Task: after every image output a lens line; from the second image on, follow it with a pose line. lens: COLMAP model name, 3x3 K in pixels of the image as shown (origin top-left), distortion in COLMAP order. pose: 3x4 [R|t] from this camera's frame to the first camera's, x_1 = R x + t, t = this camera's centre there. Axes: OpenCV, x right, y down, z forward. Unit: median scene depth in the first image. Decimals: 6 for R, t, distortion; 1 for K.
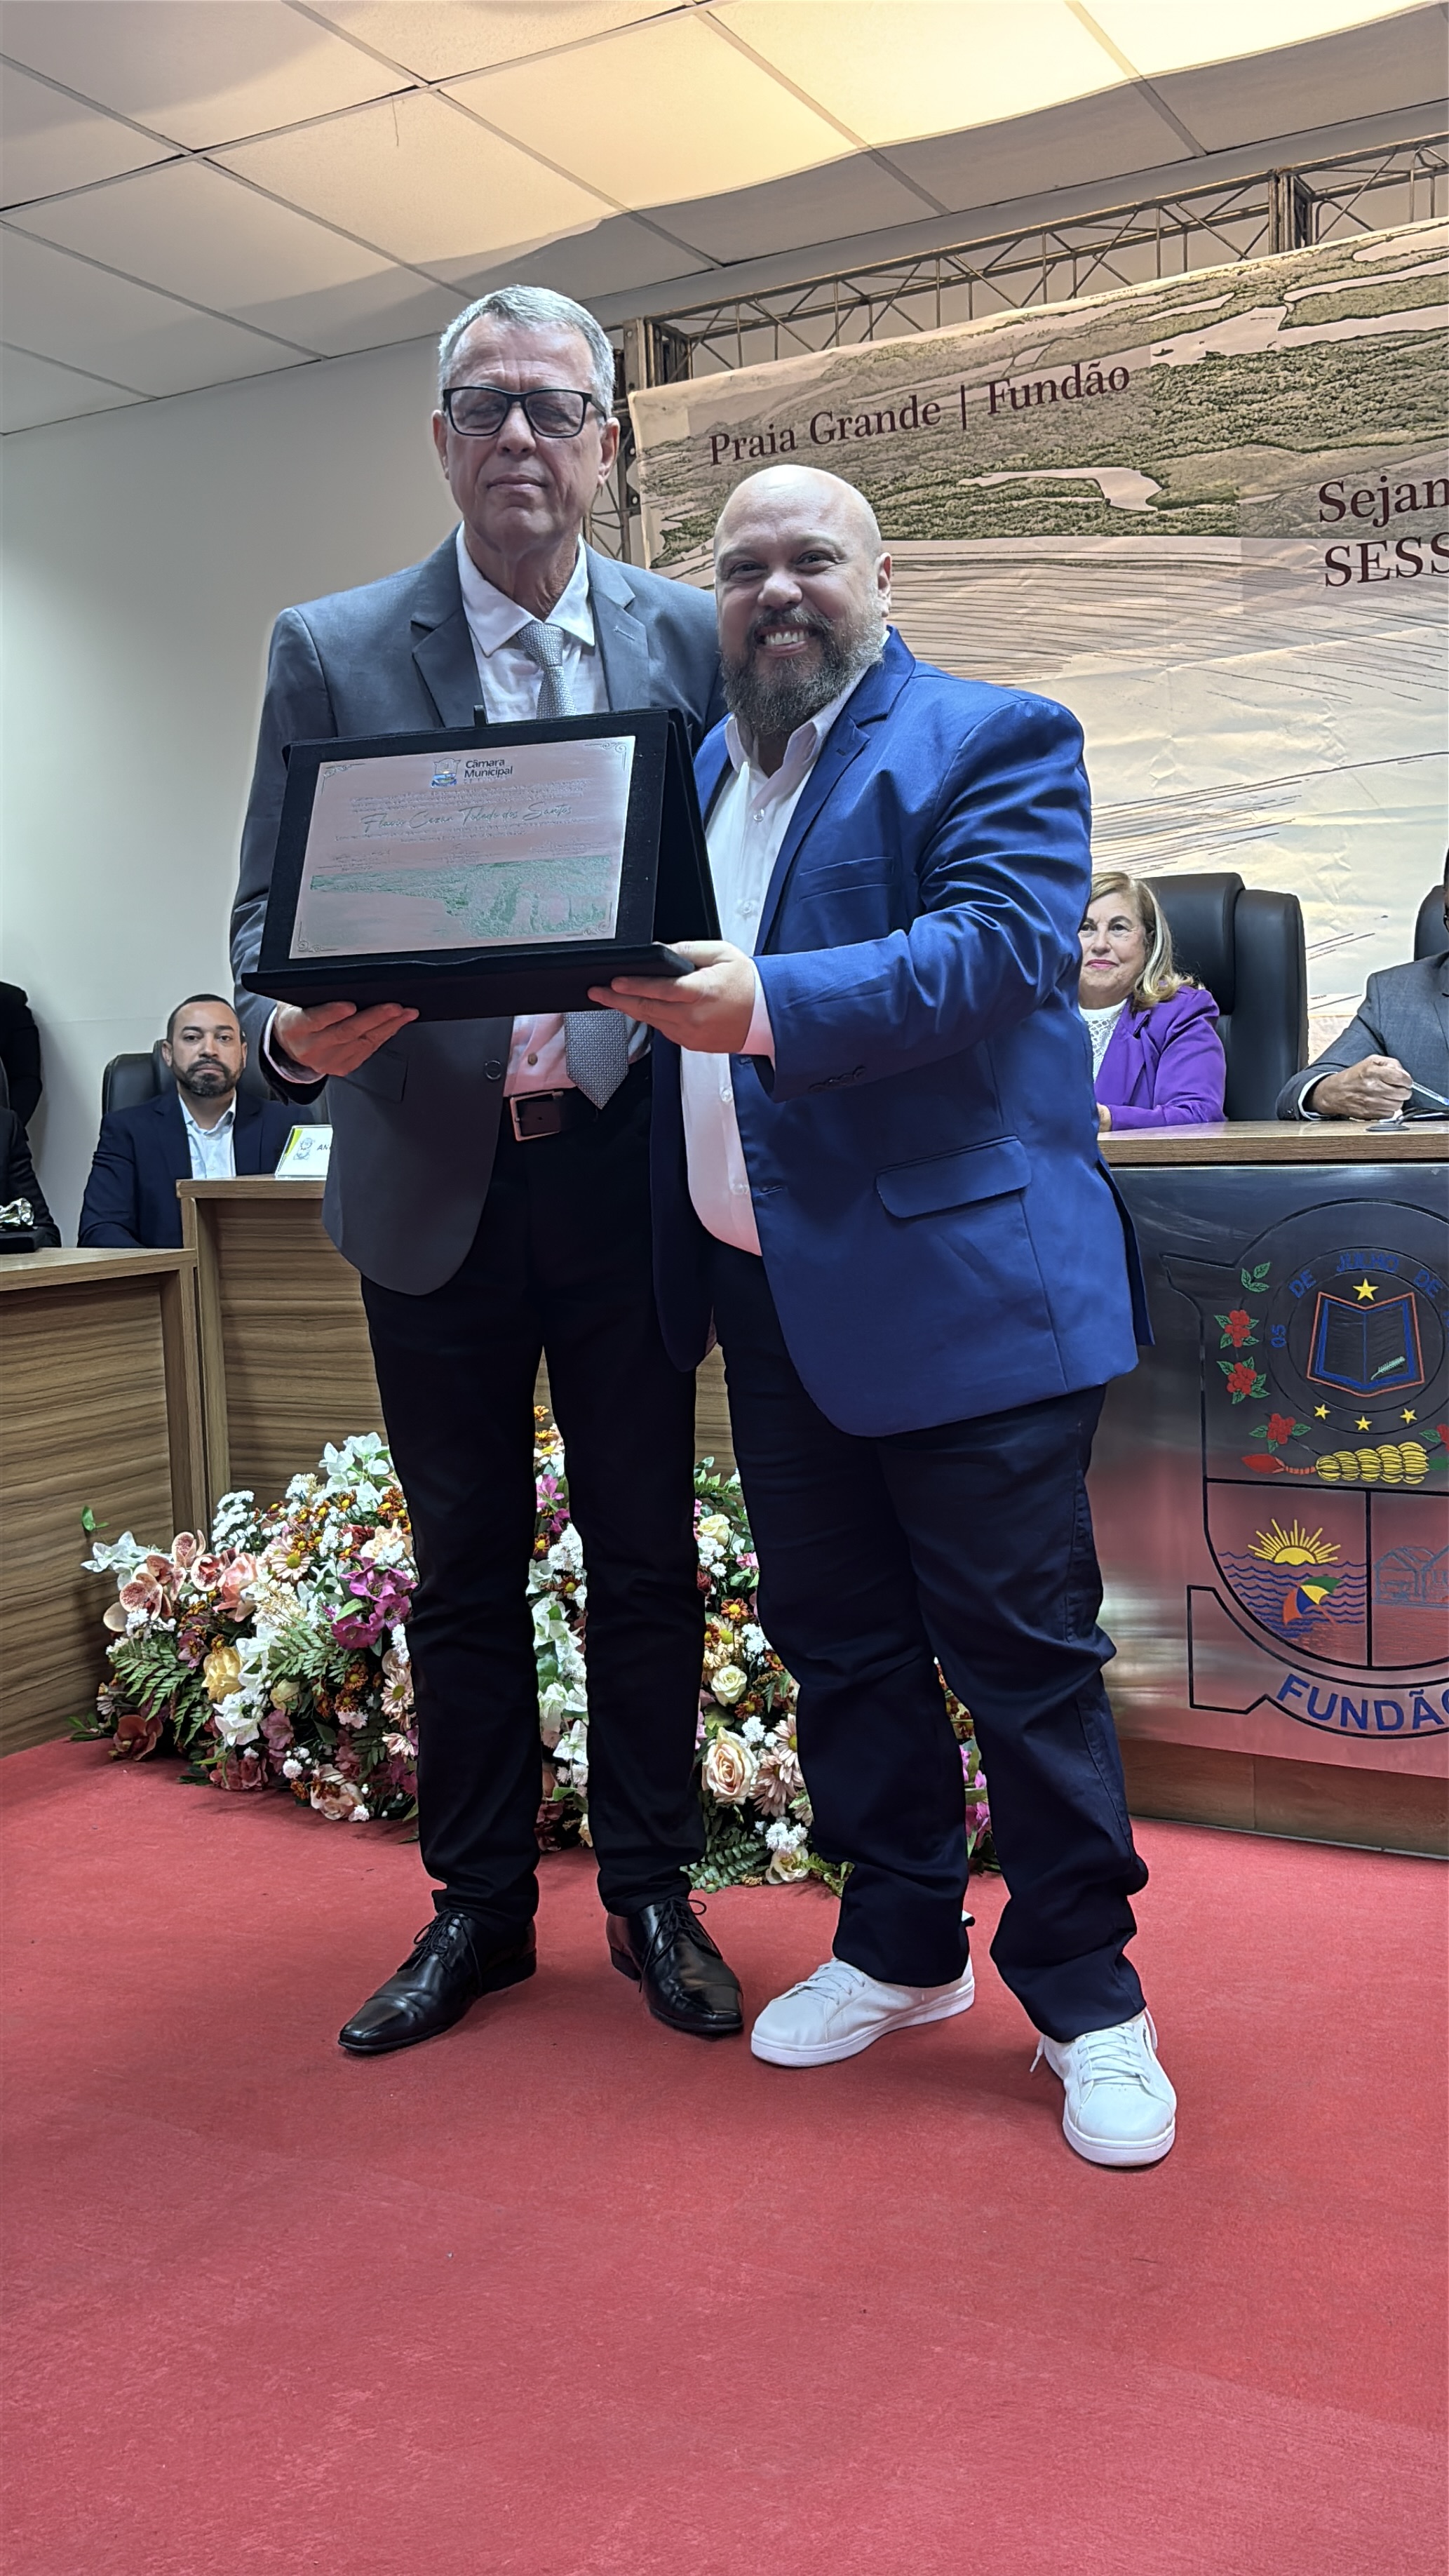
lens RADIAL K [[2275.5, 0, 743.3], [0, 2275.5, 1285.8], [0, 0, 1]] dist [0.023097, -0.028416]
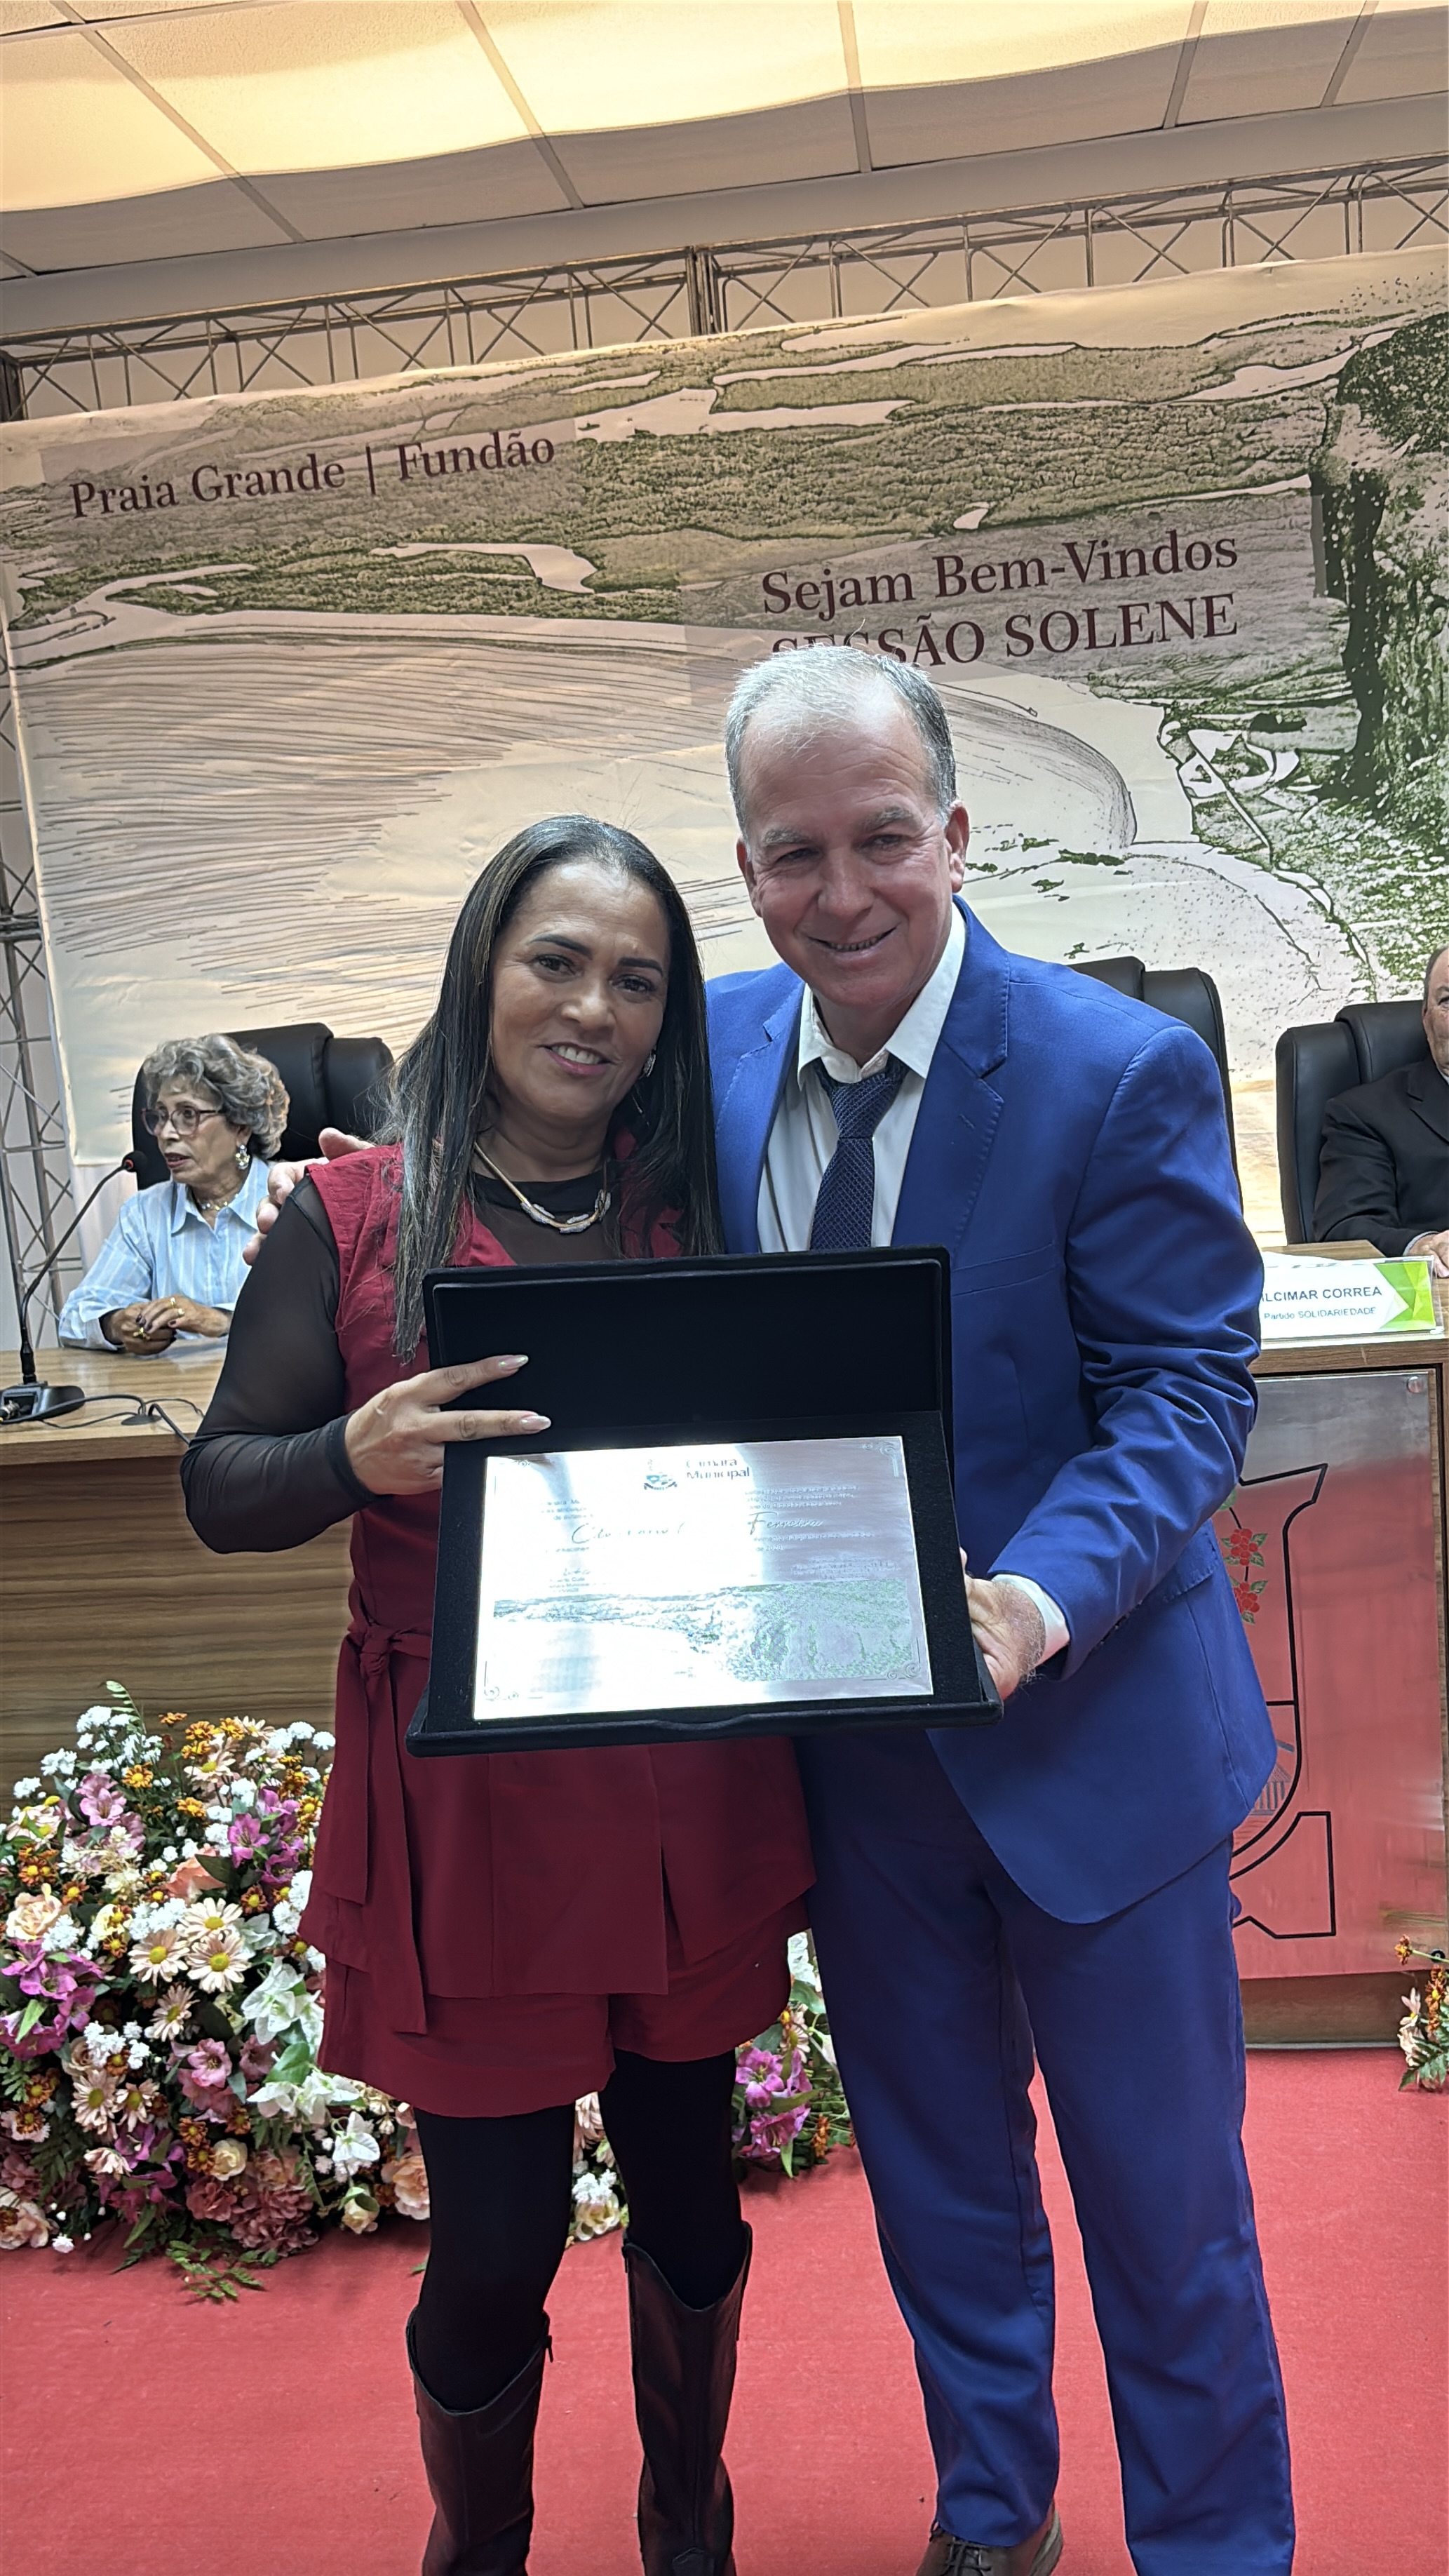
lens RADIAL K [[2275.5, 0, 717.6], [0, 2275.5, 1276.5], [0, 0, 1]] dist [0.023097, -0.028416]
pose [[0.931929, -0.096664, 0.349521, -0.136693], [0.084070, 0.995151, 0.051064, -0.101665], [-0.352762, -0.018204, 0.935536, 0.083513]]
